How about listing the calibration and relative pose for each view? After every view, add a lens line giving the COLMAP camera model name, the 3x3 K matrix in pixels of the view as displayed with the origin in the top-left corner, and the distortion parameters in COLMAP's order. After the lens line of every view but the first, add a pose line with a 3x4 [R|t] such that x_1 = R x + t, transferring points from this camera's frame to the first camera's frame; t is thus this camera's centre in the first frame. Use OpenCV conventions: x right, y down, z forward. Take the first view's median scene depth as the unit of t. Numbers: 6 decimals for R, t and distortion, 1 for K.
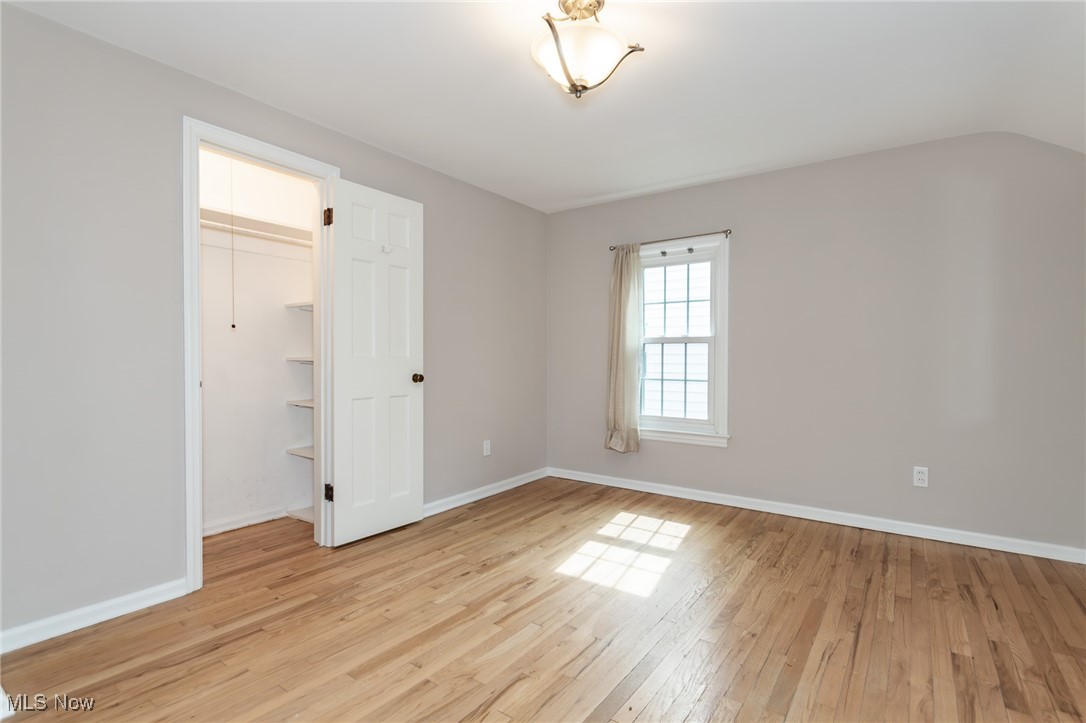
lens RADIAL K [[513.6, 0, 543.0], [0, 513.6, 361.5], [0, 0, 1]] dist [-0.001935, -0.003297]
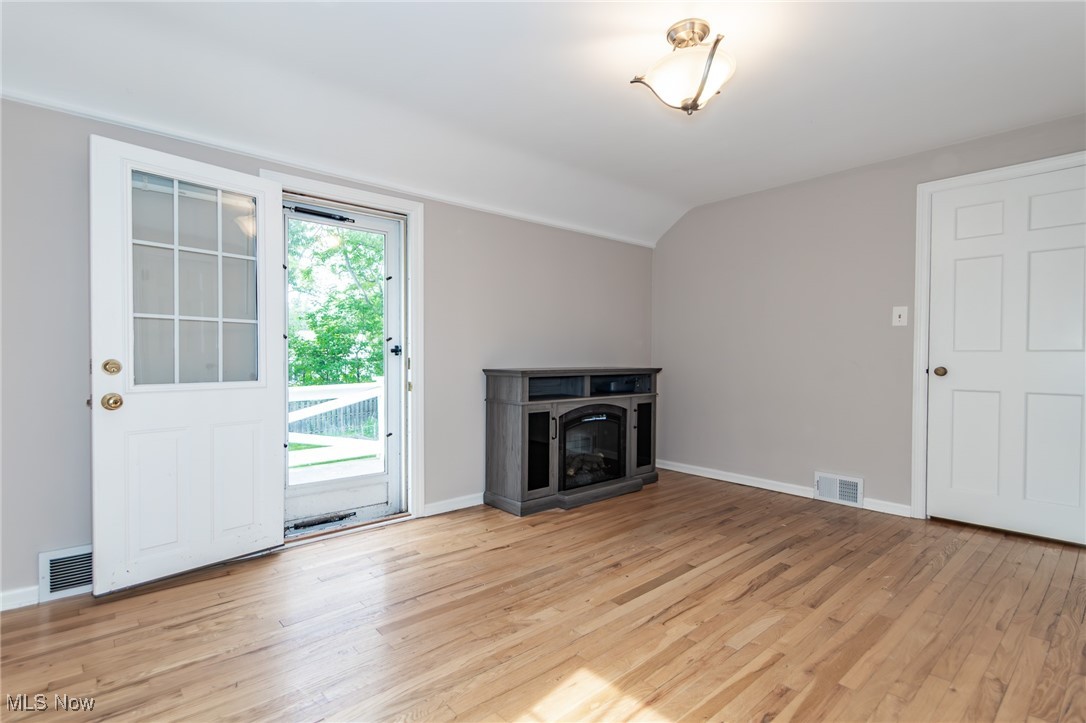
lens RADIAL K [[520.5, 0, 522.6], [0, 520.5, 365.6], [0, 0, 1]] dist [0.001548, -0.000959]
pose [[-0.967642, -0.010200, 0.252121, 0.075305], [-0.003452, 0.999624, 0.027191, 0.004545], [-0.252303, 0.025441, -0.967314, 1.283712]]
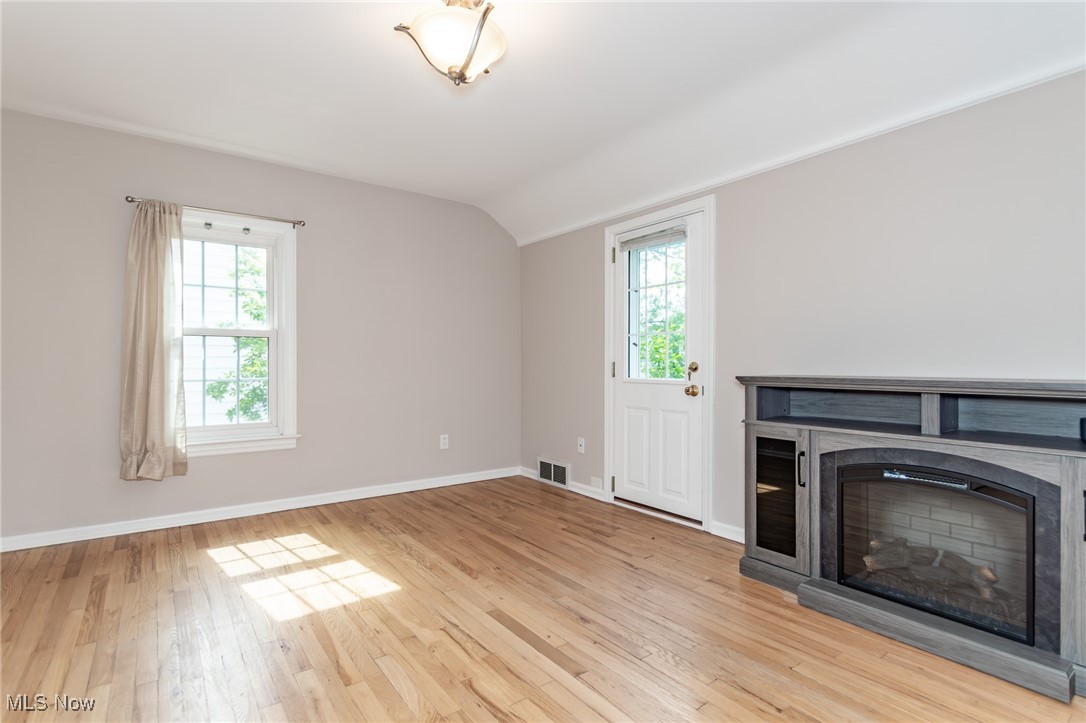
lens RADIAL K [[523.0, 0, 539.6], [0, 523.0, 357.9], [0, 0, 1]] dist [0.001436, -0.000696]
pose [[0.322493, 0.006697, 0.946548, -0.496547], [0.012076, 0.999864, -0.011189, 0.020608], [-0.946495, 0.015038, 0.322368, 0.306580]]
